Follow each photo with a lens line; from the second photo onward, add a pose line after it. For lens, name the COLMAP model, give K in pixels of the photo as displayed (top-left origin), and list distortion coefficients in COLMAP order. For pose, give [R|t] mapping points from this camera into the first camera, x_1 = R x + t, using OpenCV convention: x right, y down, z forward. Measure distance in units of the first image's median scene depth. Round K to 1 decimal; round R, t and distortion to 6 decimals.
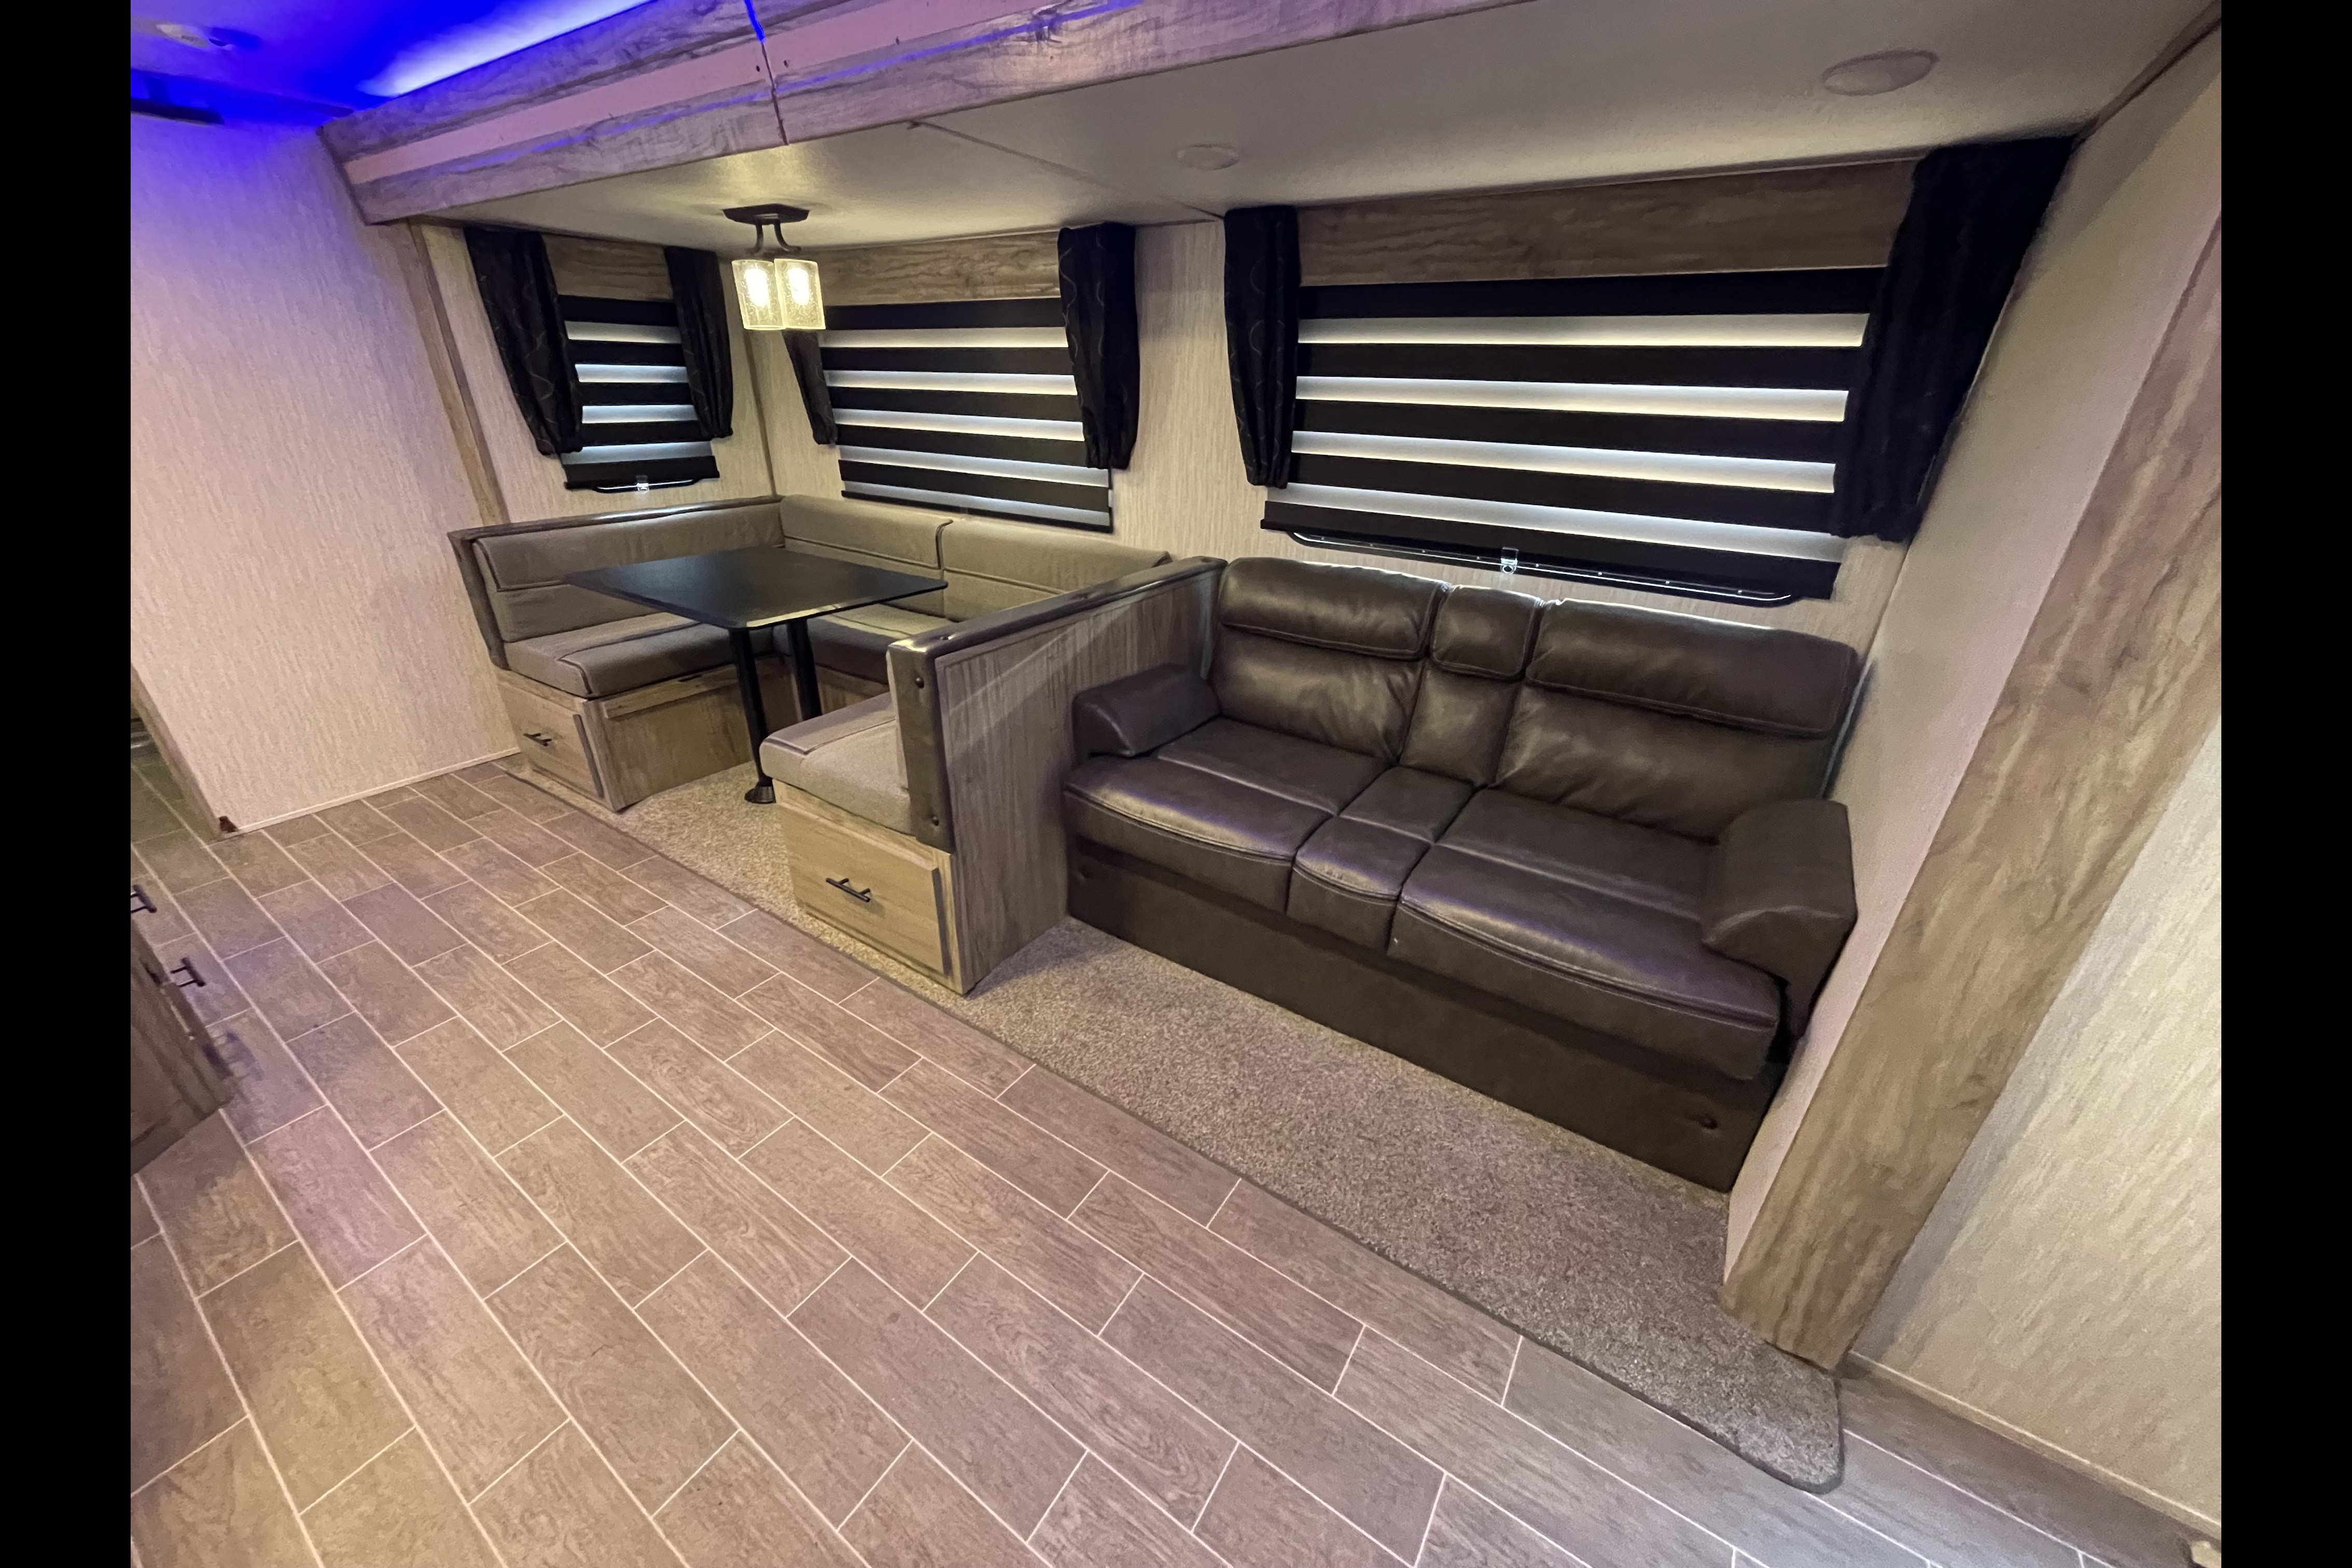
lens RADIAL K [[849.3, 0, 1201.4], [0, 849.3, 783.5], [0, 0, 1]] dist [-0.002284, -0.000590]
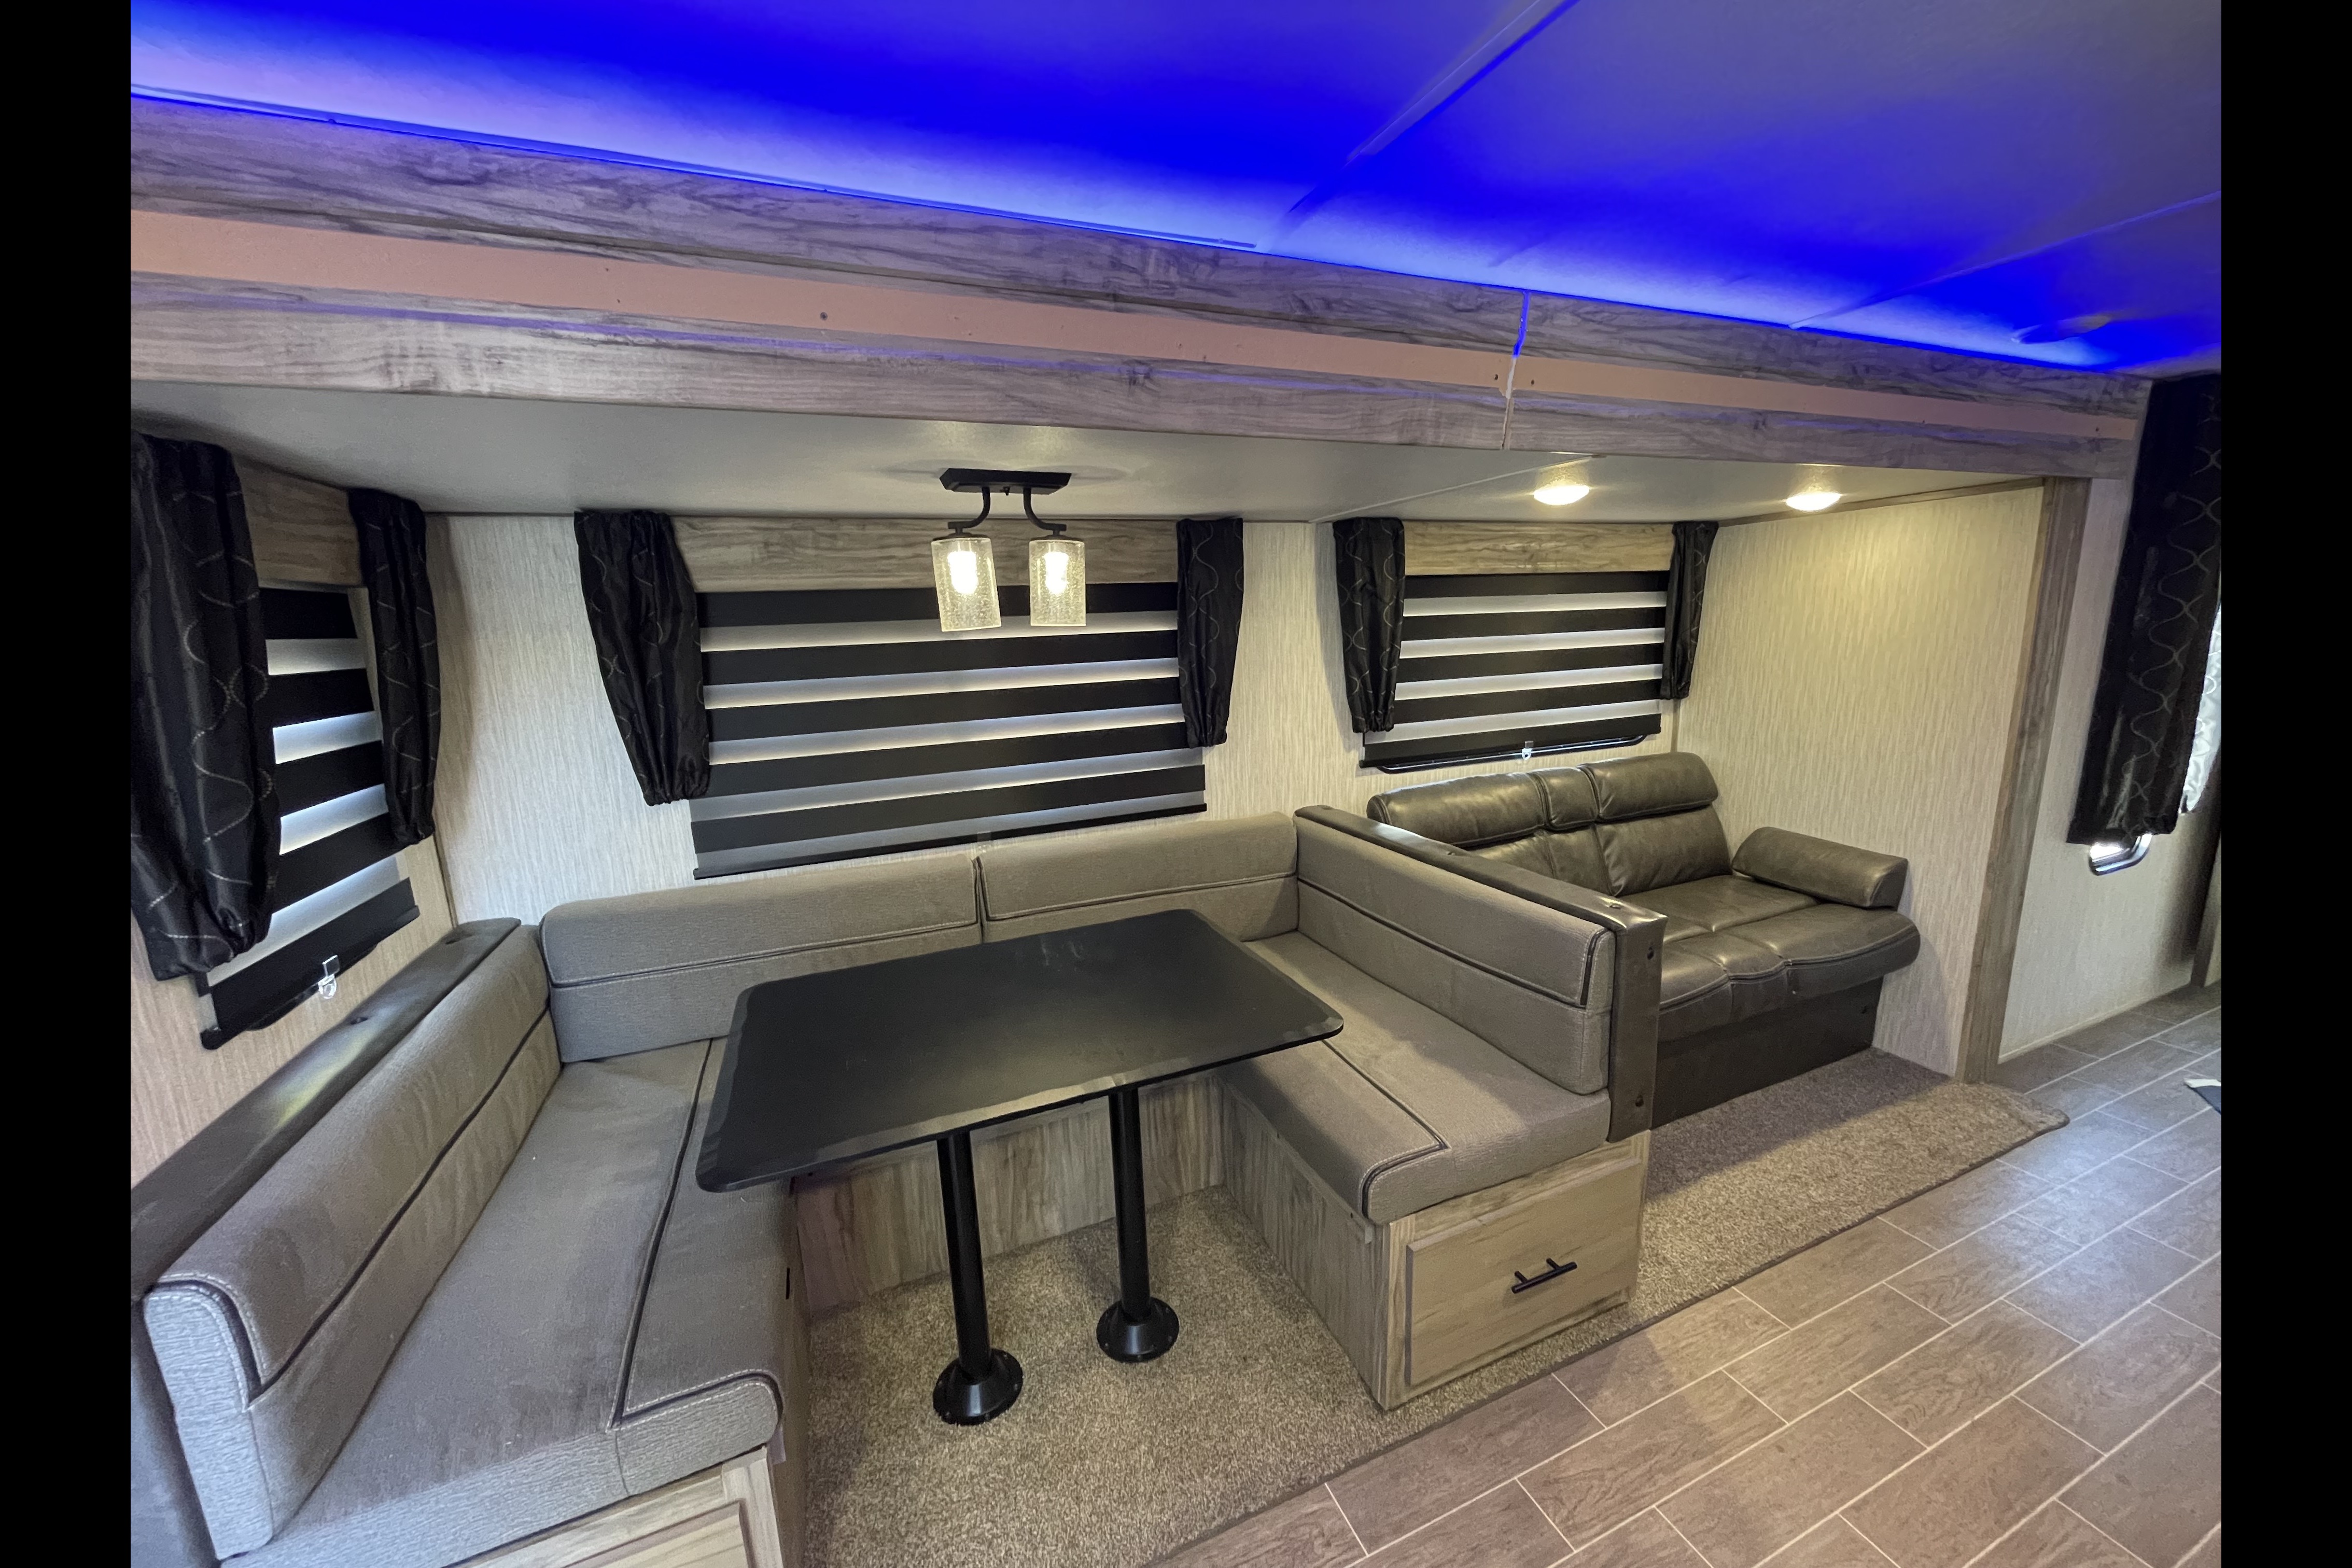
lens RADIAL K [[849.3, 0, 1193.7], [0, 849.3, 775.5], [0, 0, 1]] dist [-0.002284, -0.000590]
pose [[0.557598, -0.188142, 0.808509, -1.088613], [0.405168, 0.911765, -0.067259, -0.351875], [-0.724515, 0.365086, 0.584628, 0.591060]]
